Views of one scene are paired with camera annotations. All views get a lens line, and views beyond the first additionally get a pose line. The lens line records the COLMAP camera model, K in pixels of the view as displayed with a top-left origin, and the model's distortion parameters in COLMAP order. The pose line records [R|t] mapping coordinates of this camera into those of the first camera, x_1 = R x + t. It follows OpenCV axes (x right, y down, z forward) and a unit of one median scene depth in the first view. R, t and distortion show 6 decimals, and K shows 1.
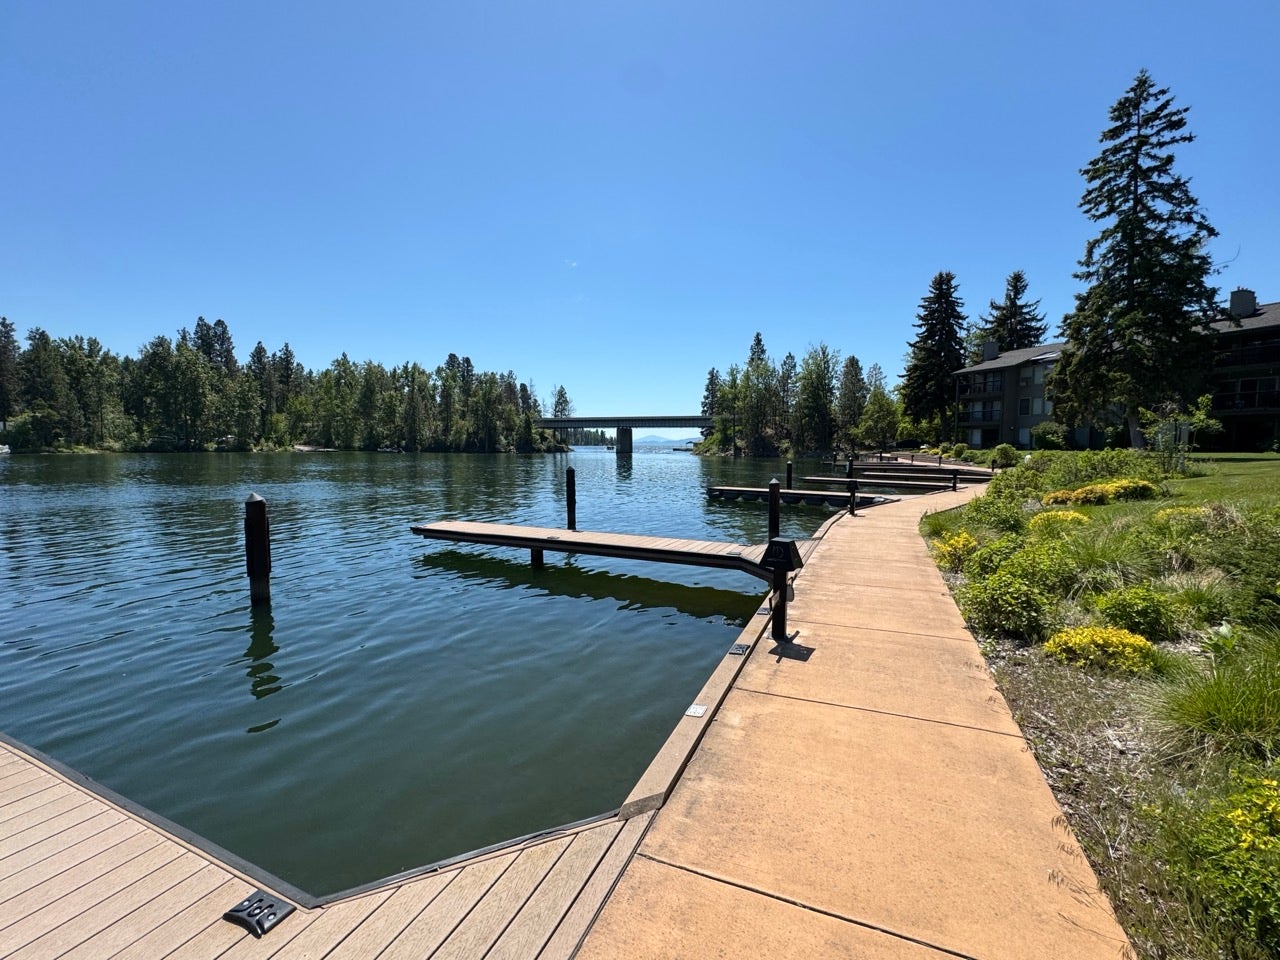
lens RADIAL K [[511.5, 0, 632.8], [0, 511.5, 490.1], [0, 0, 1]] dist [-0.007349, -0.000340]
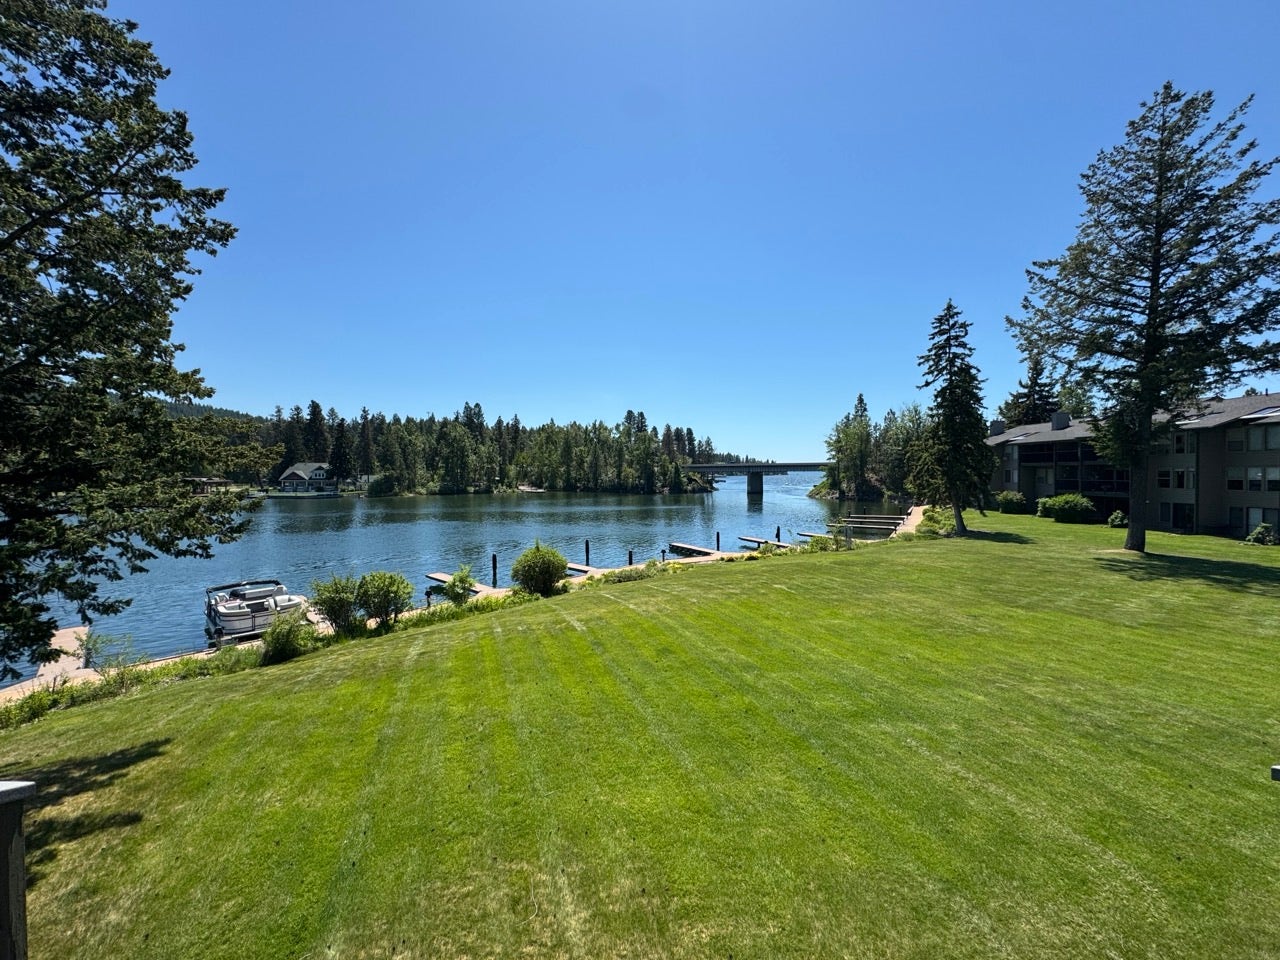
lens RADIAL K [[511.9, 0, 648.6], [0, 511.9, 480.8], [0, 0, 1]] dist [0.000828, -0.000489]
pose [[0.942142, -0.003964, -0.335192, 0.158038], [-0.017189, 0.998043, -0.060117, -0.026556], [0.334774, 0.062401, 0.940230, -0.223911]]
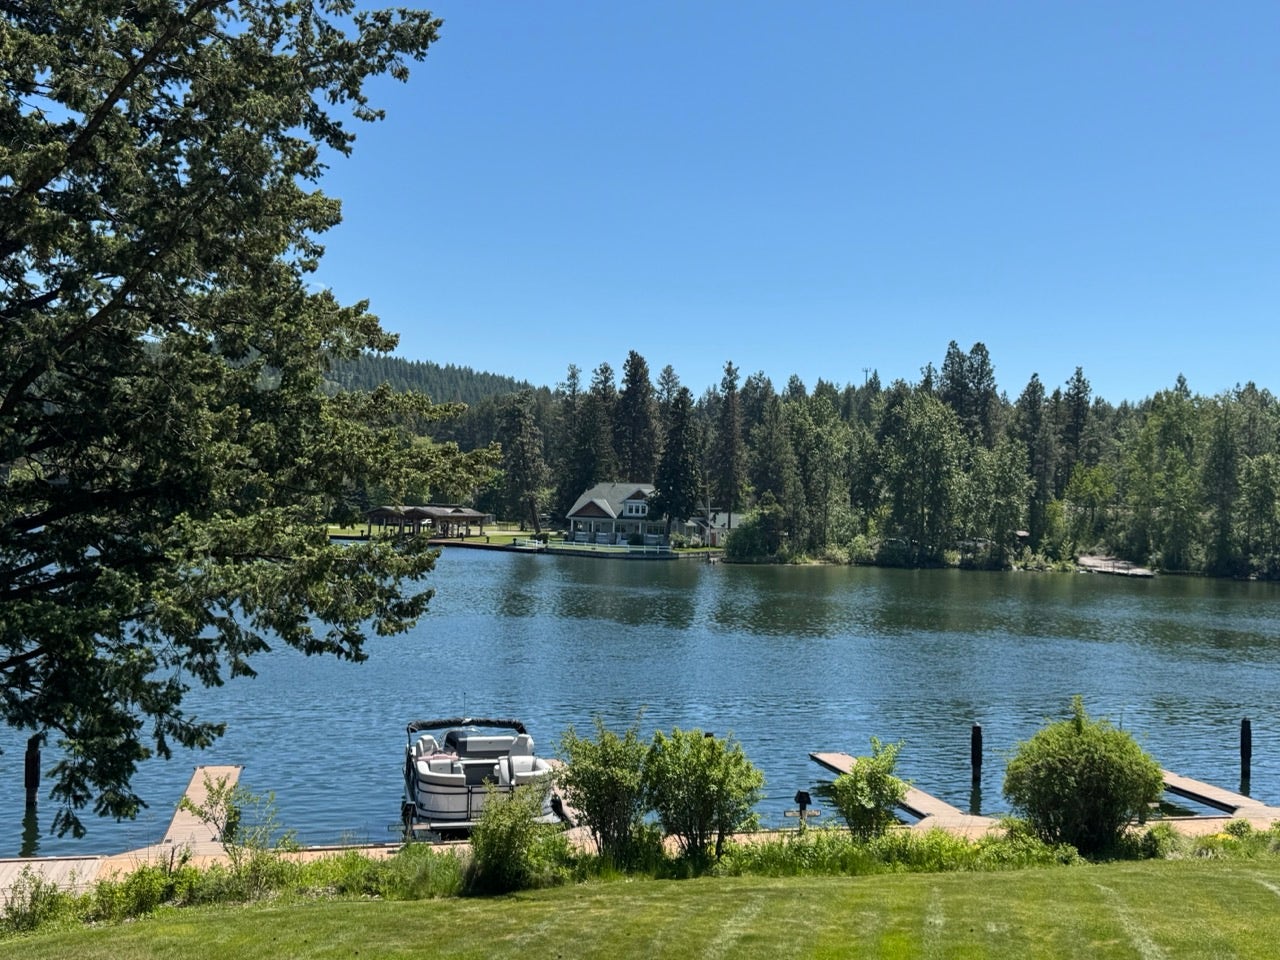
lens RADIAL K [[1305.6, 0, 639.5], [0, 1305.6, 482.3], [0, 0, 1]] dist [0.083426, 0.000000]
pose [[0.609333, -0.000689, -0.792914, 0.162395], [-0.091618, 0.993241, -0.071269, -0.026860], [0.787604, 0.116072, 0.605151, -0.220828]]
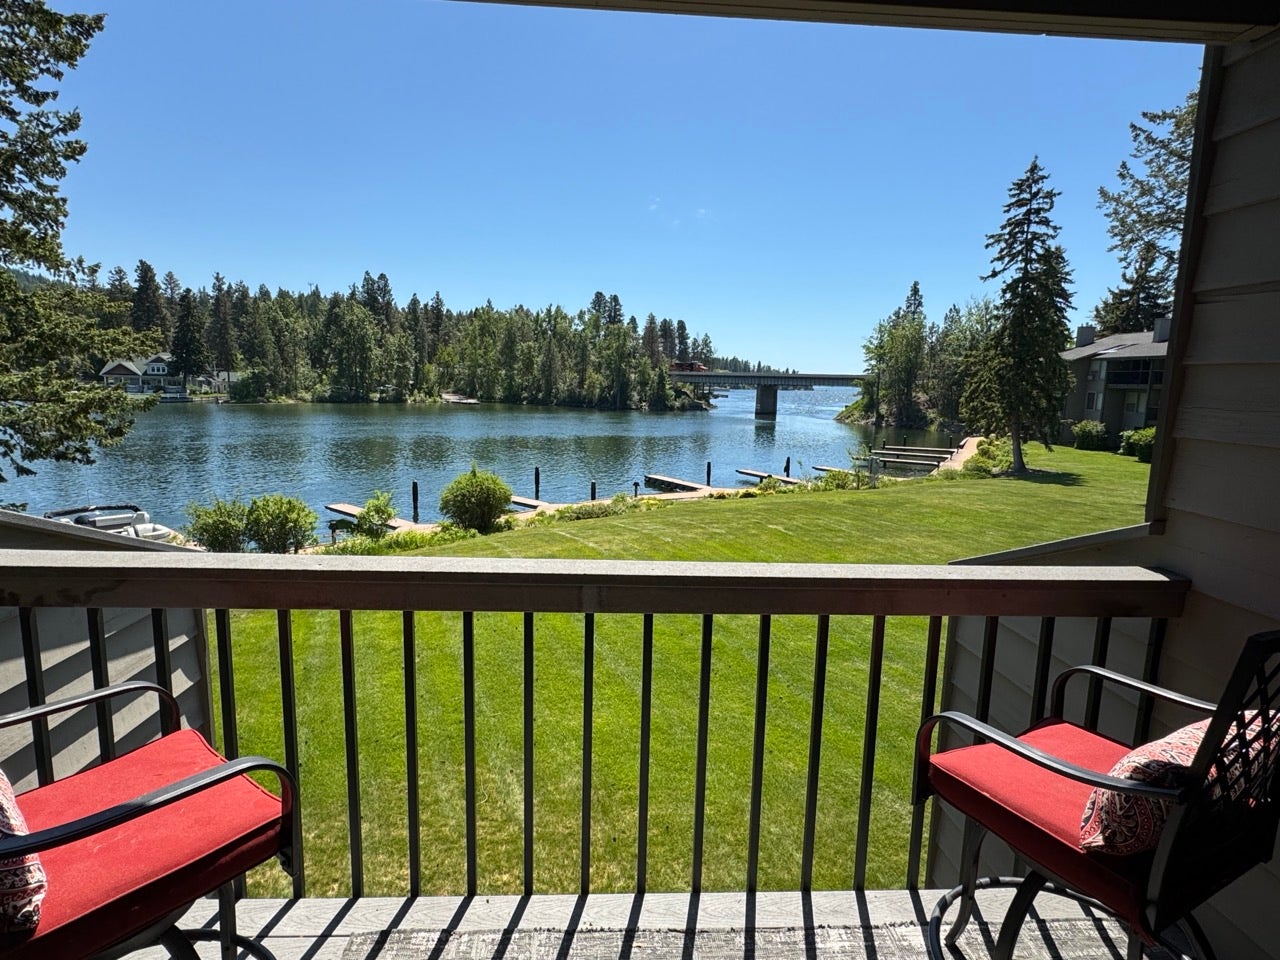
lens RADIAL K [[698.6, 0, 654.2], [0, 698.6, 485.6], [0, 0, 1]] dist [-0.006130, 0.006035]
pose [[0.955714, 0.064663, -0.287106, 0.162437], [-0.046331, 0.996456, 0.070200, -0.025692], [0.290628, -0.053789, 0.955323, -0.232947]]
